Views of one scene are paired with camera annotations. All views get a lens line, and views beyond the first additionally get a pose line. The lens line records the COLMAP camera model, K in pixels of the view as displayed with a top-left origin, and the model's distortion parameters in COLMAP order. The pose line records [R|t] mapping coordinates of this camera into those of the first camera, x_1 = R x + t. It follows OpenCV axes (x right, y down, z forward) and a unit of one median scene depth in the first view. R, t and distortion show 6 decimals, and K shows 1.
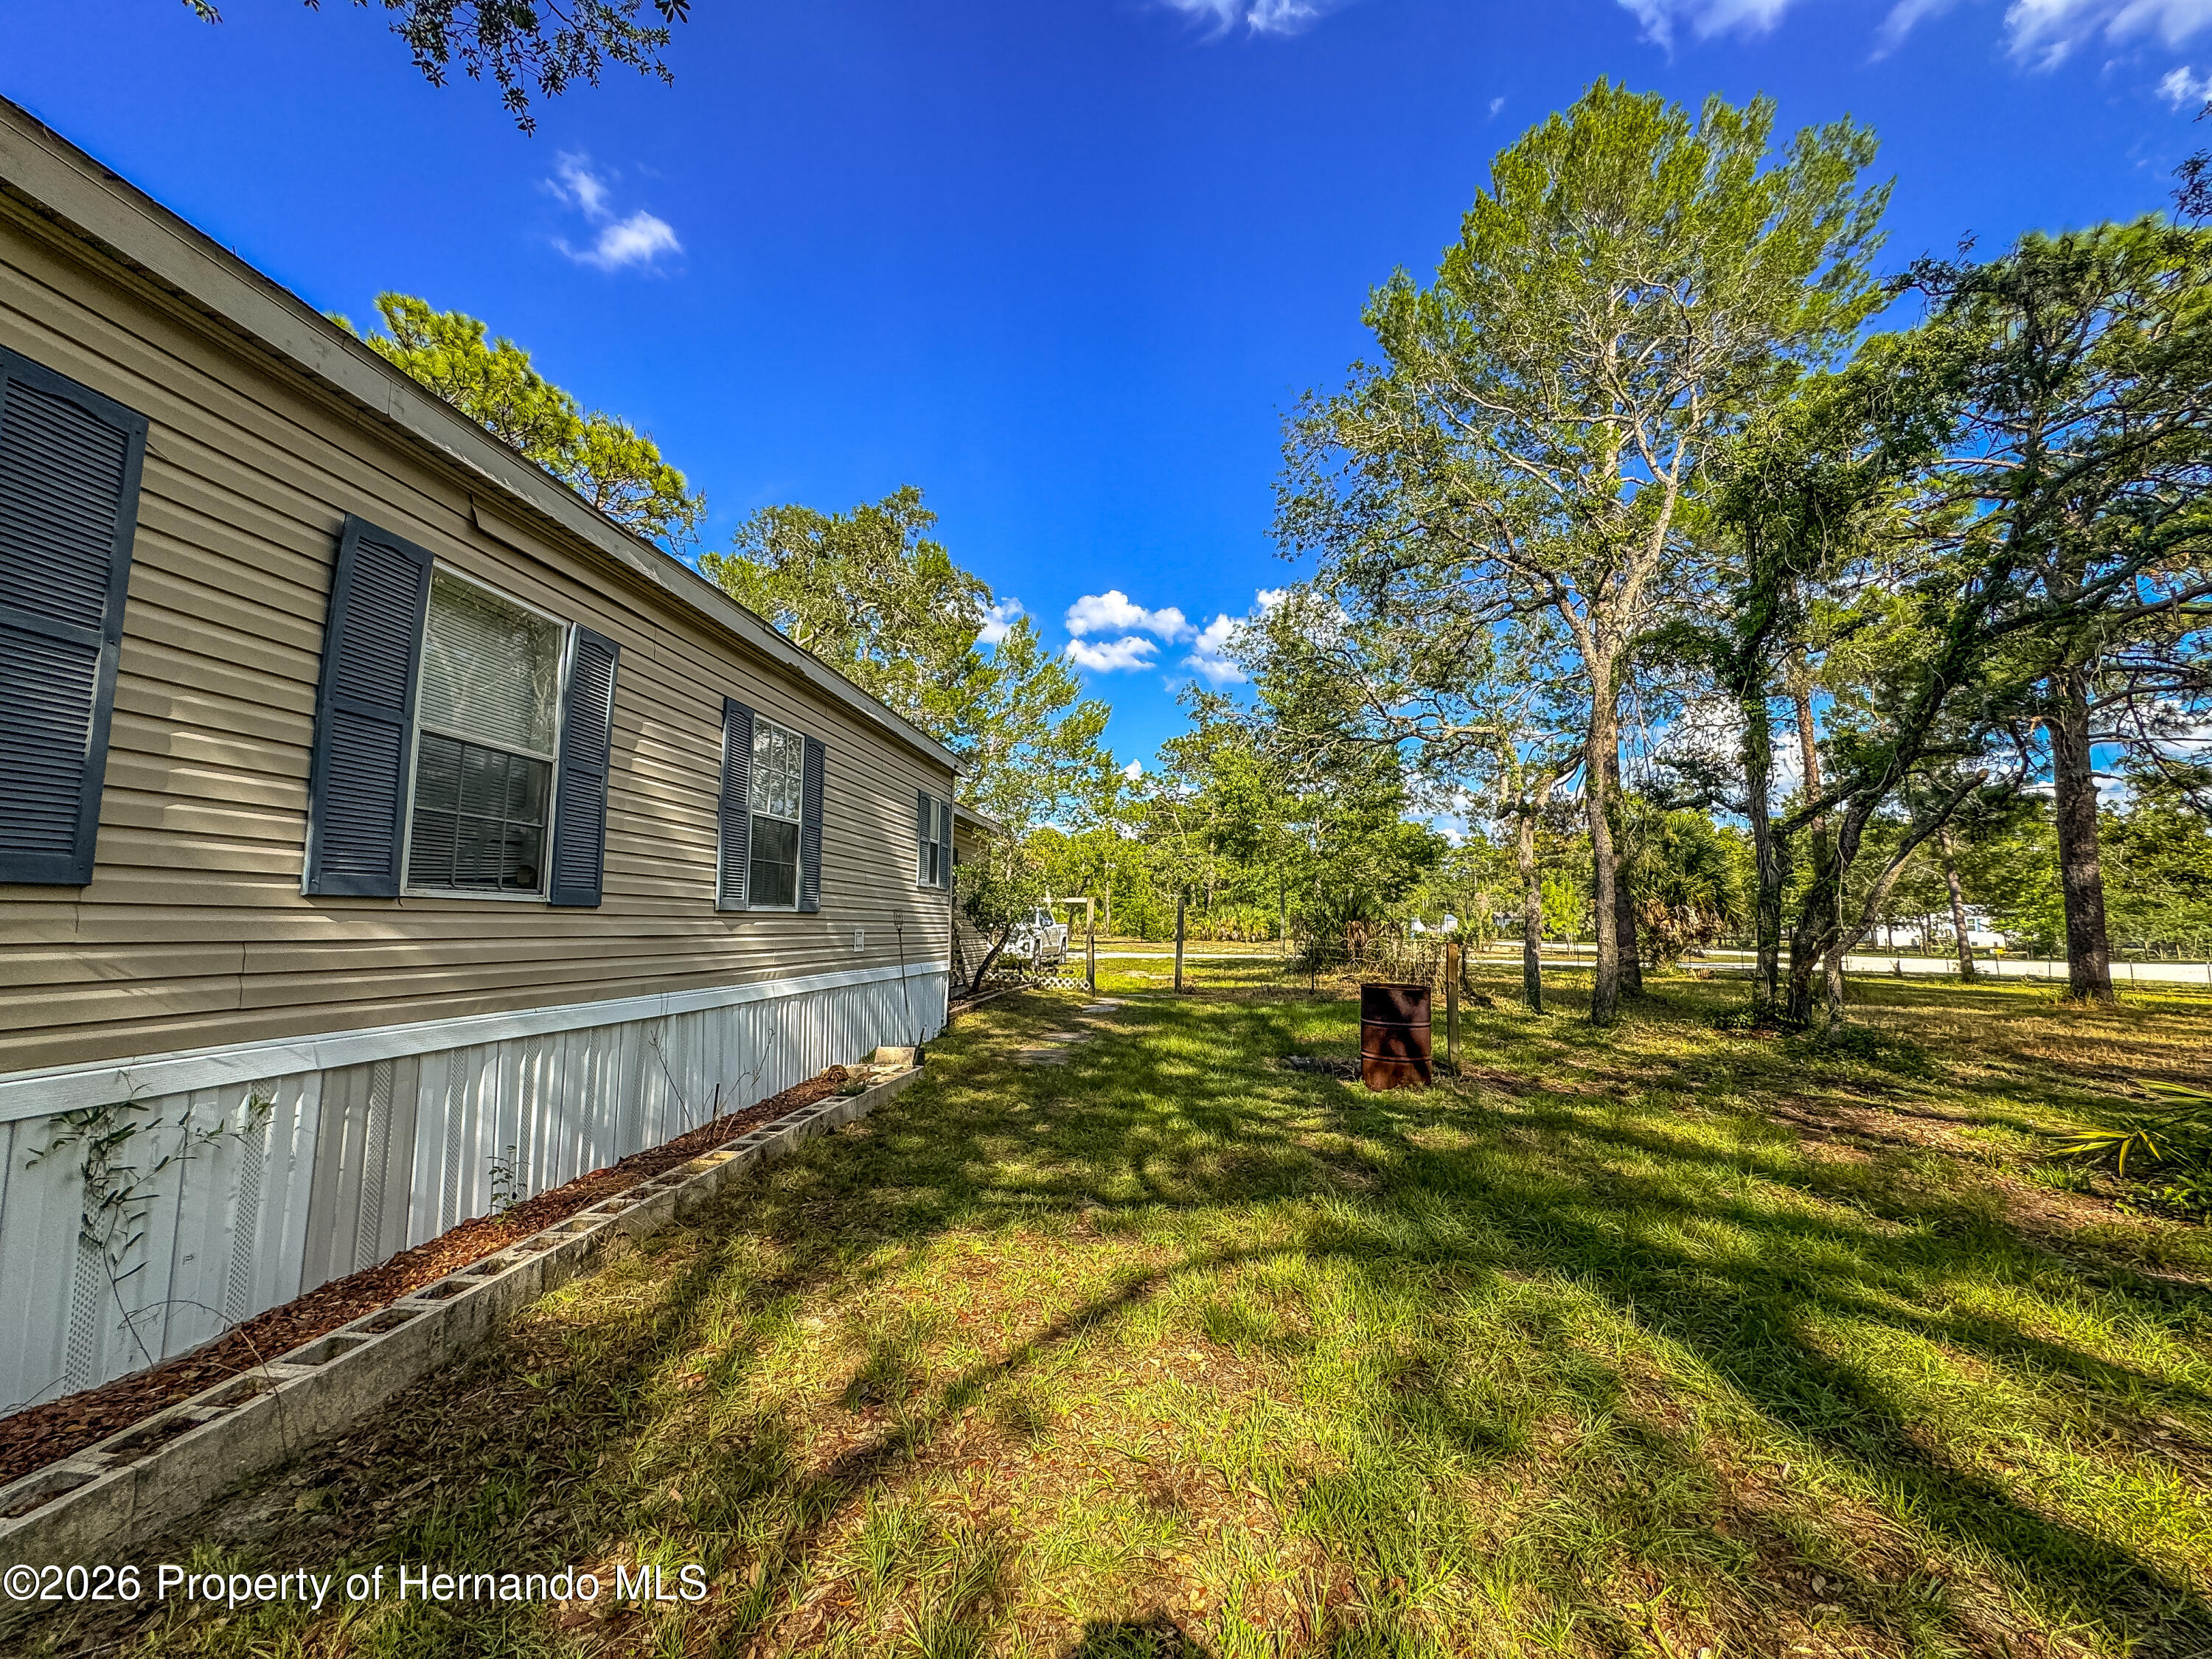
lens RADIAL K [[880.6, 0, 1103.1], [0, 880.6, 829.8], [0, 0, 1]] dist [-0.000179, 0.000490]
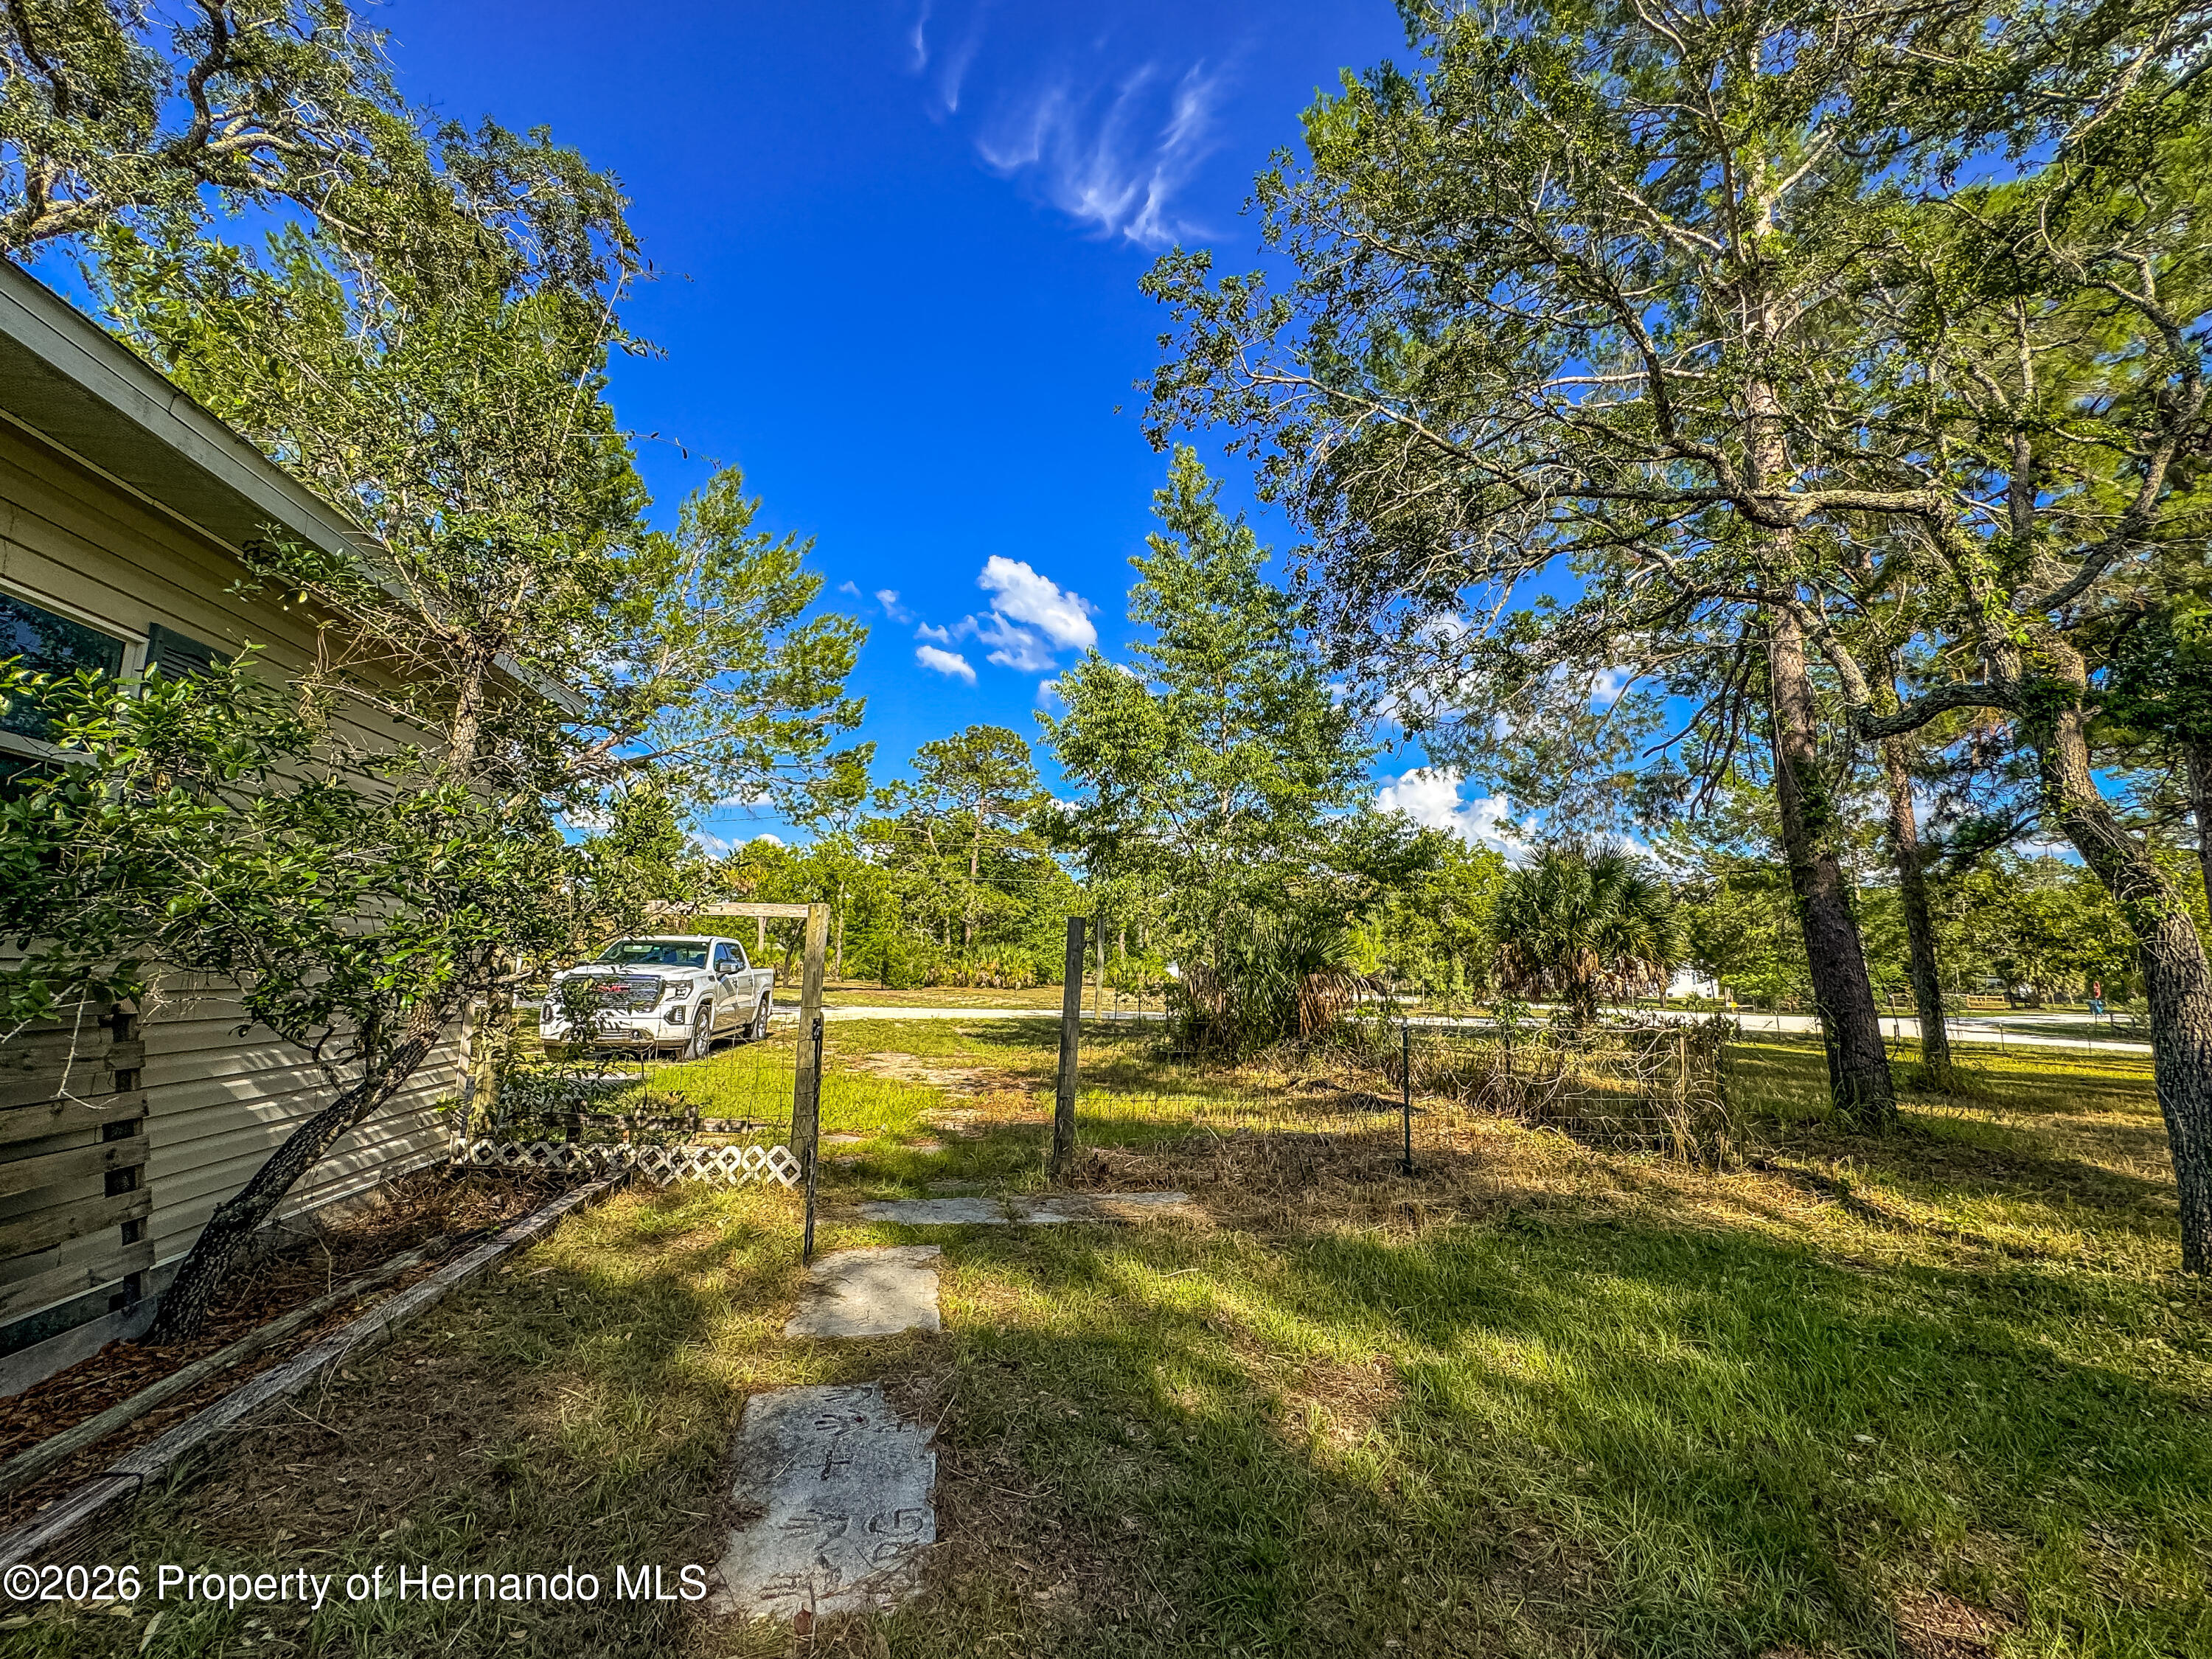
lens RADIAL K [[895.4, 0, 1102.2], [0, 895.4, 837.2], [0, 0, 1]] dist [-0.003809, 0.000151]
pose [[0.957151, 0.055878, 0.284146, -0.007899], [-0.045804, 0.998068, -0.041981, 0.050576], [-0.285943, 0.027167, 0.957861, 0.523026]]
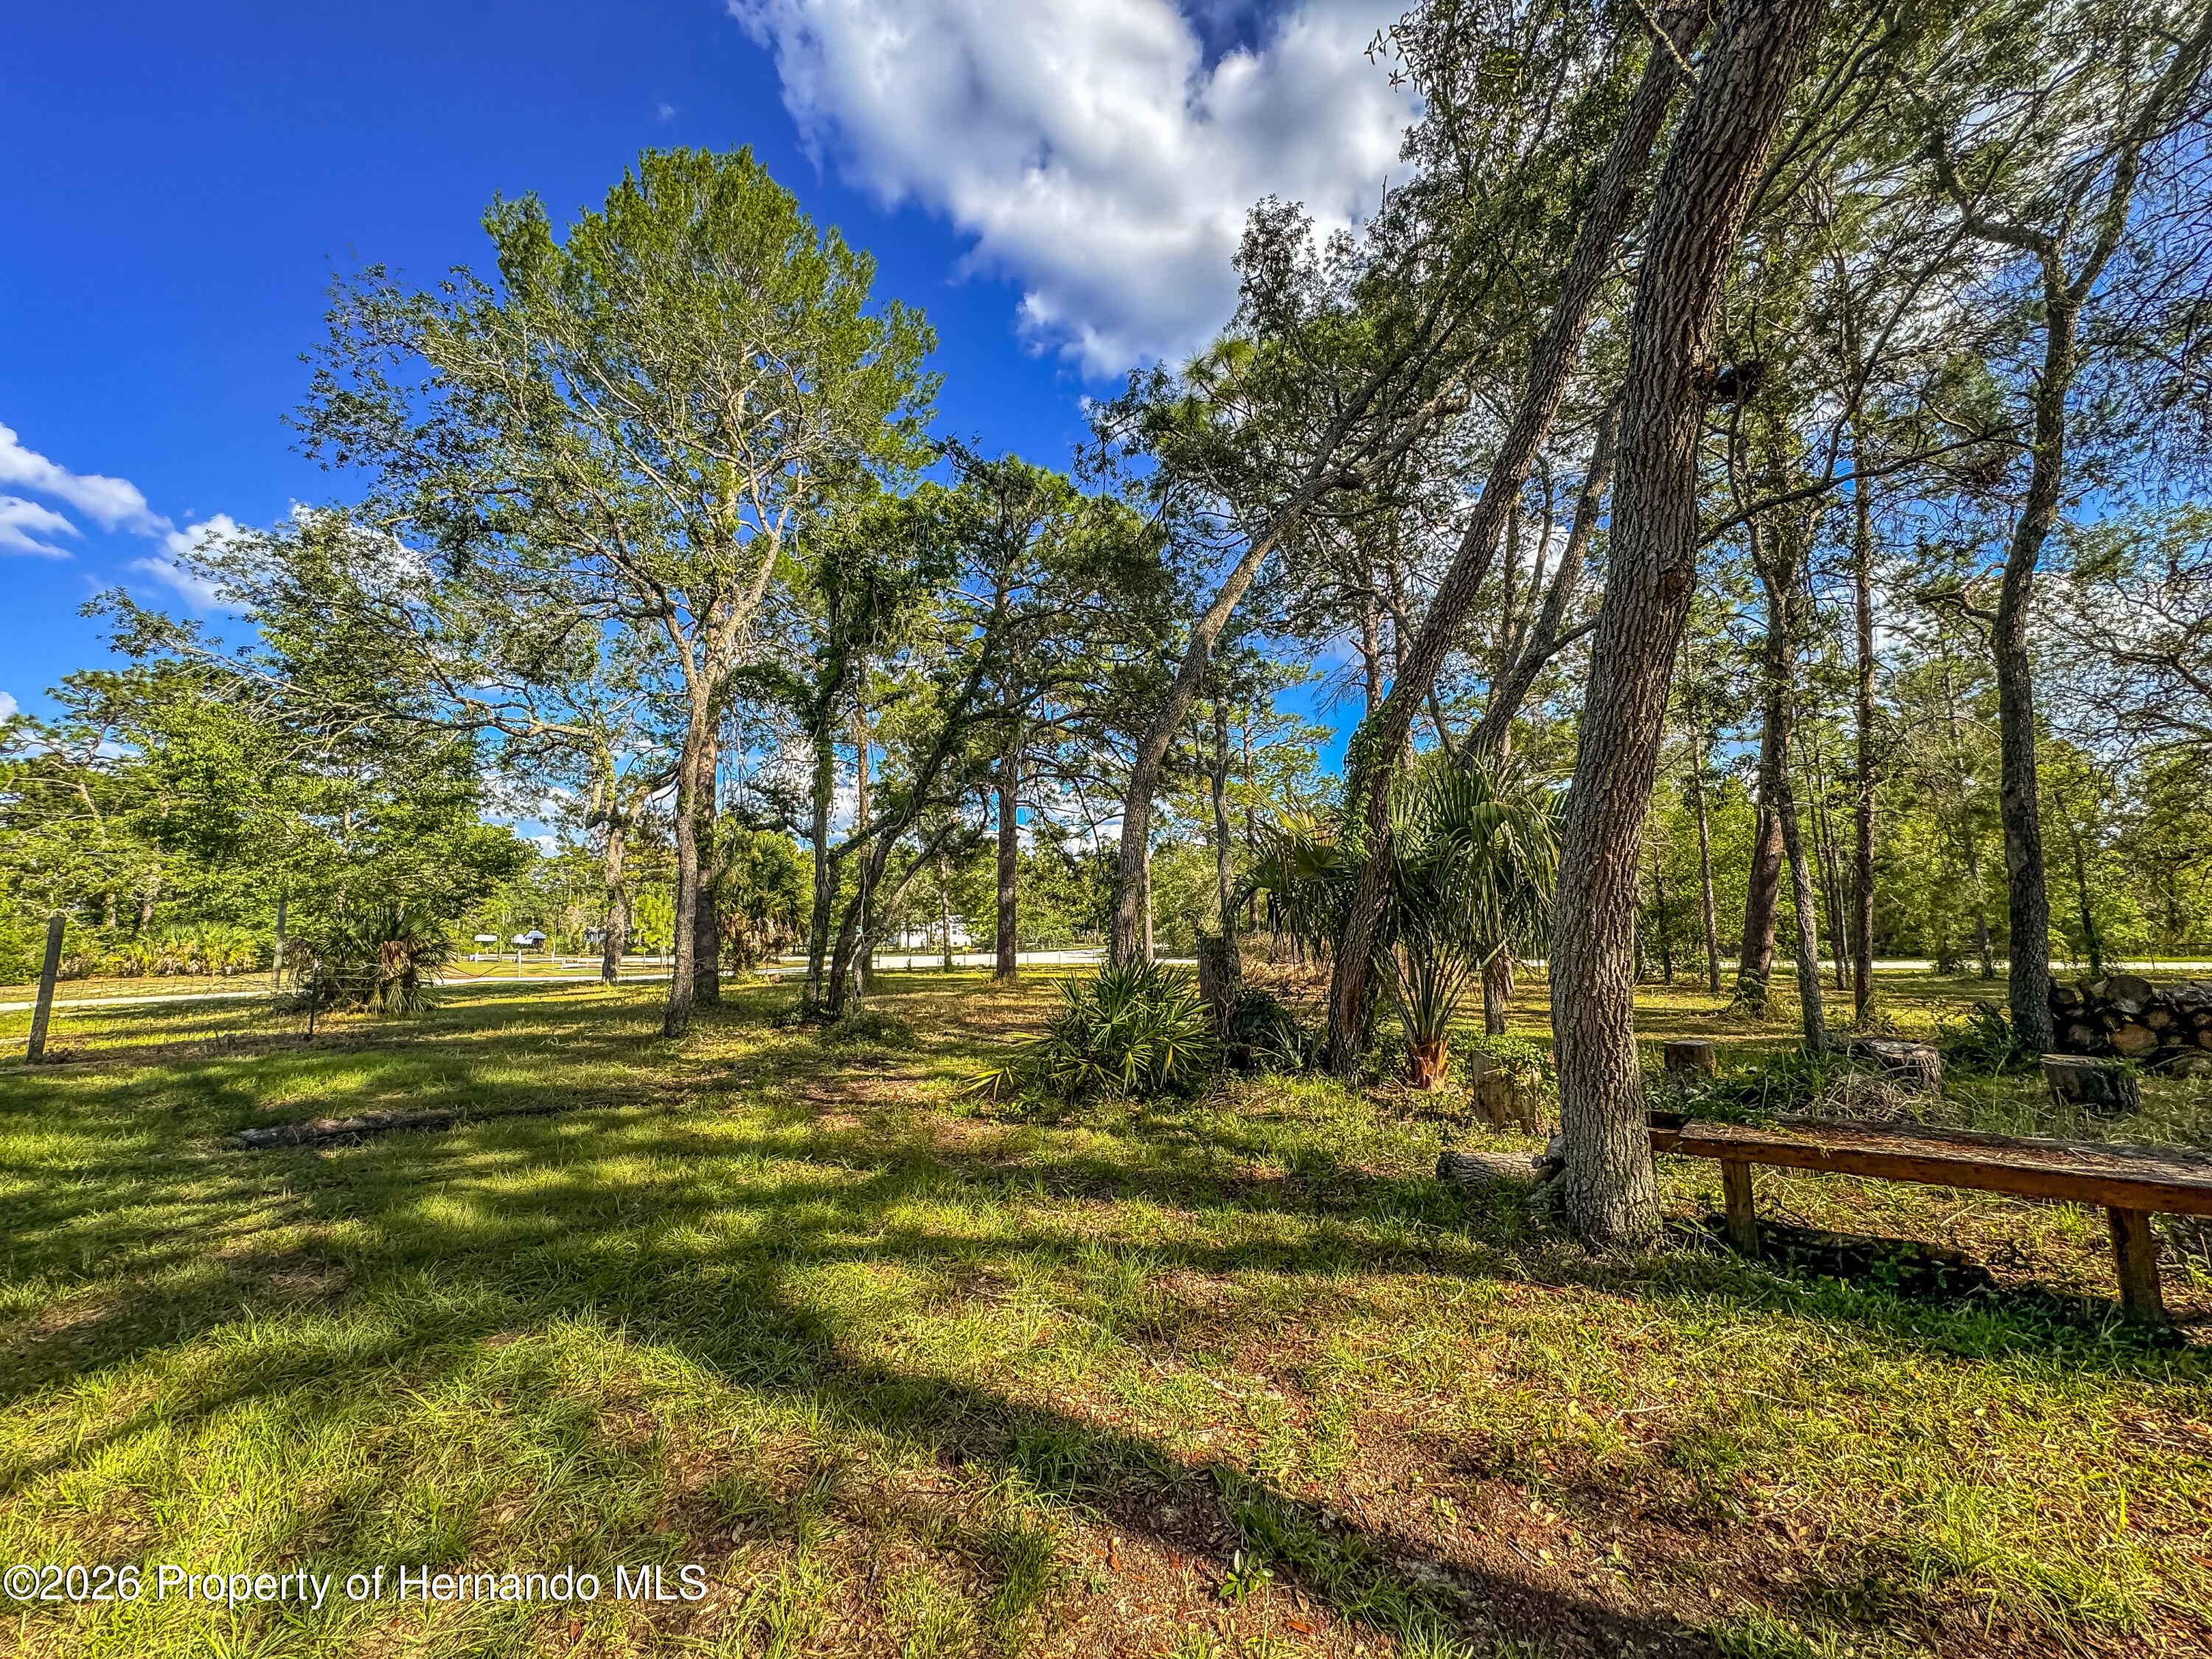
lens RADIAL K [[880.6, 0, 1103.1], [0, 880.6, 829.8], [0, 0, 1]] dist [-0.000179, 0.000490]
pose [[0.590531, 0.069886, 0.803983, 0.019206], [-0.057362, 0.997358, -0.044563, -0.000161], [-0.804974, -0.019802, 0.592980, -0.001191]]
